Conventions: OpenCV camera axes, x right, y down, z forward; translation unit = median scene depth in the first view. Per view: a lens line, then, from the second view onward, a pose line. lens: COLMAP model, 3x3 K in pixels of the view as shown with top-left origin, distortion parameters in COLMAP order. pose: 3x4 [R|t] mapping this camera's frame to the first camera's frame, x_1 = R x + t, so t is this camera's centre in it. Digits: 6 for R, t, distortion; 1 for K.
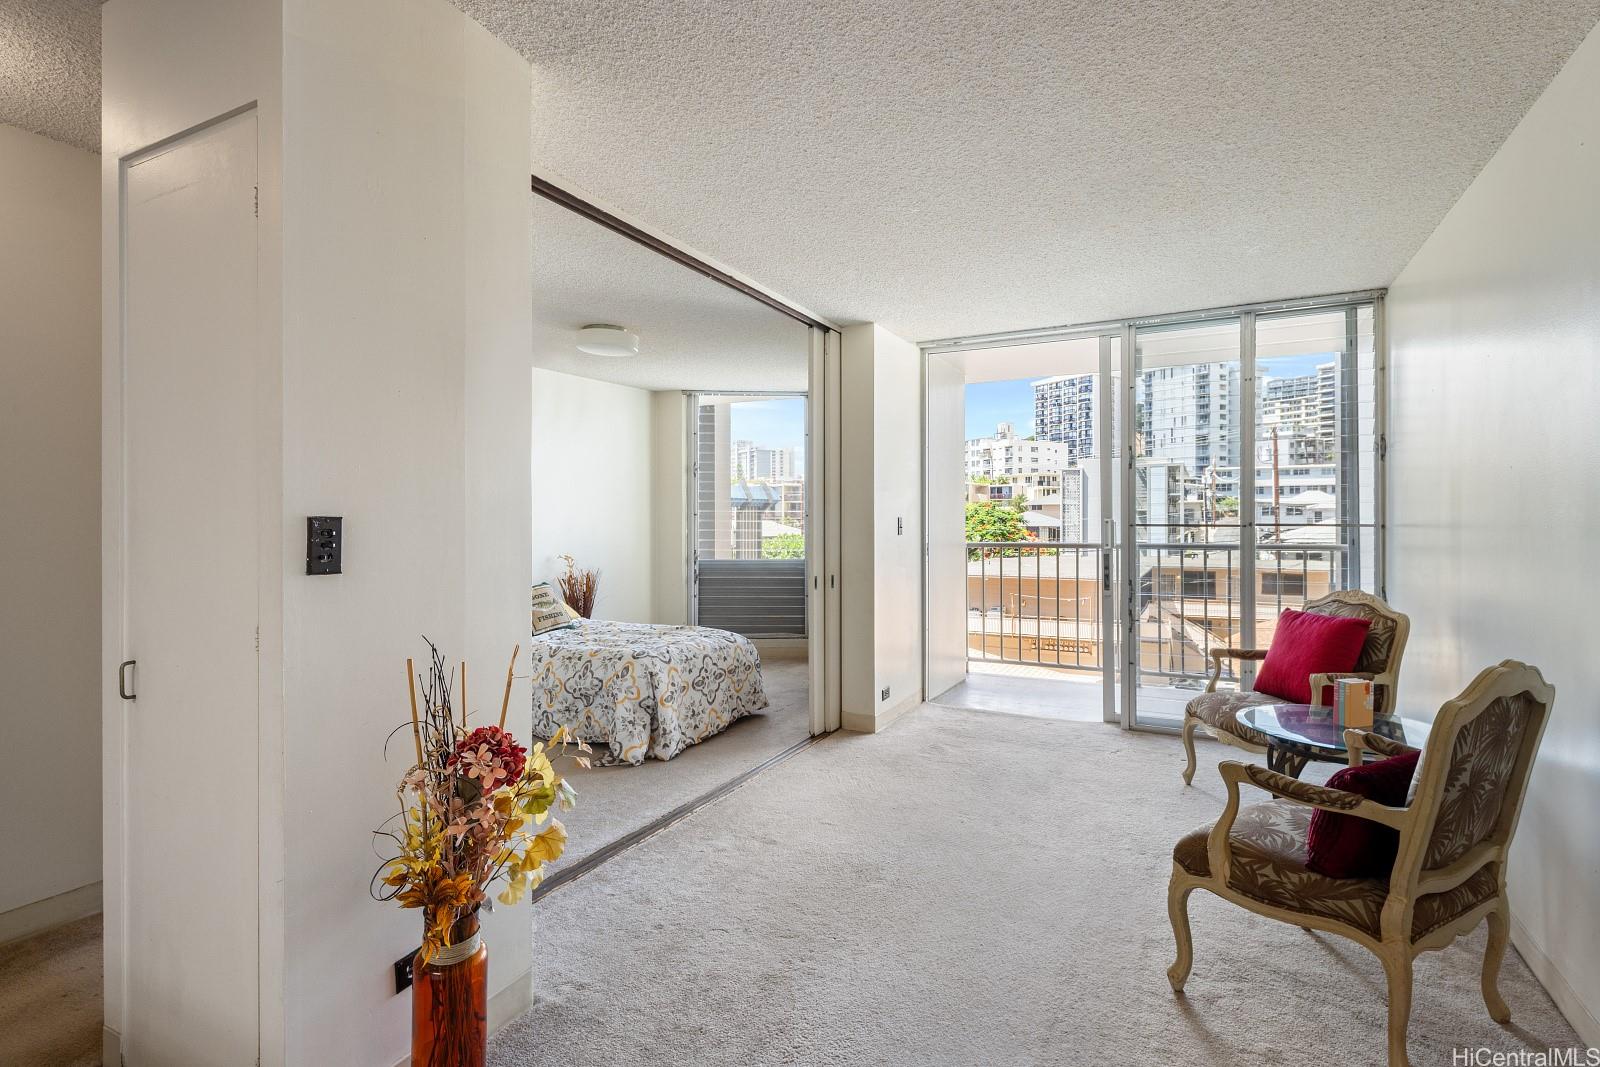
lens RADIAL K [[777.6, 0, 788.9], [0, 777.6, 532.7], [0, 0, 1]] dist [-0.002412, 0.001054]
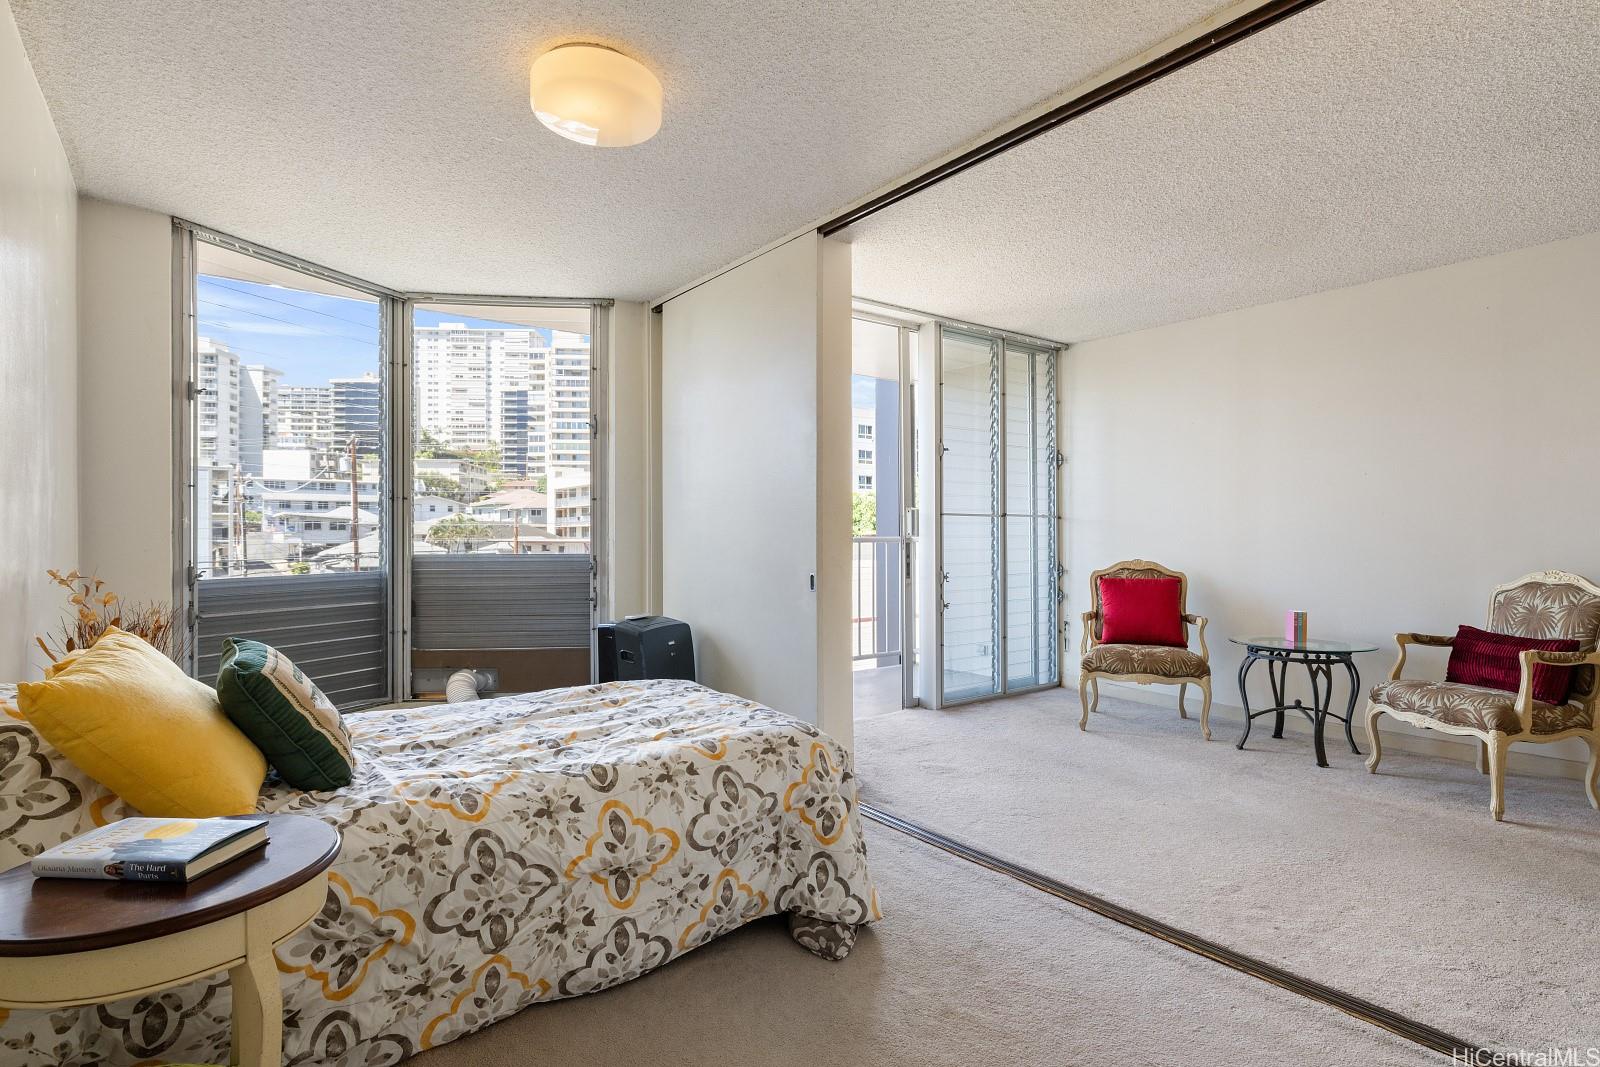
lens RADIAL K [[823.4, 0, 793.6], [0, 823.4, 540.0], [0, 0, 1]] dist [0.003377, 0.000655]
pose [[0.423672, -0.003229, 0.905810, -0.508516], [0.014311, 0.999893, -0.003130, 0.020170], [-0.905703, 0.014289, 0.423673, 0.545151]]
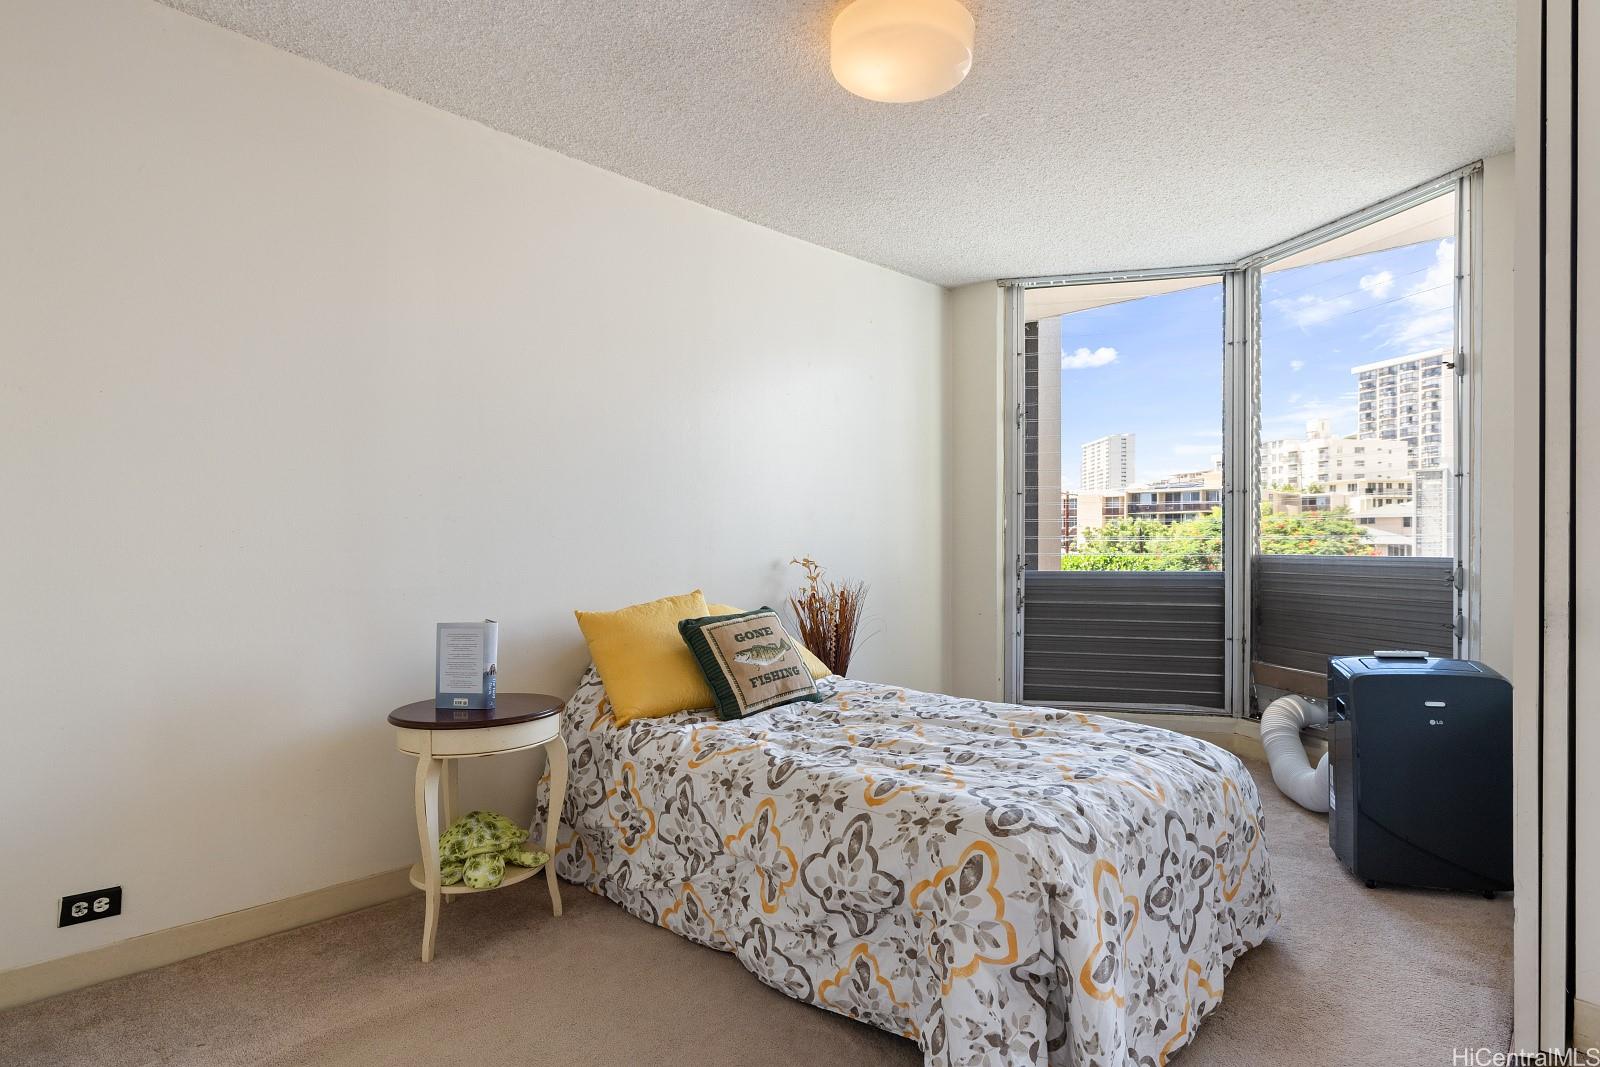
lens RADIAL K [[823.4, 0, 806.9], [0, 823.4, 547.9], [0, 0, 1]] dist [0.003377, 0.000655]
pose [[0.962298, -0.001000, -0.271995, -0.127022], [-0.000794, 0.999979, -0.006488, 0.025814], [0.271995, 0.006460, 0.962277, 0.439806]]
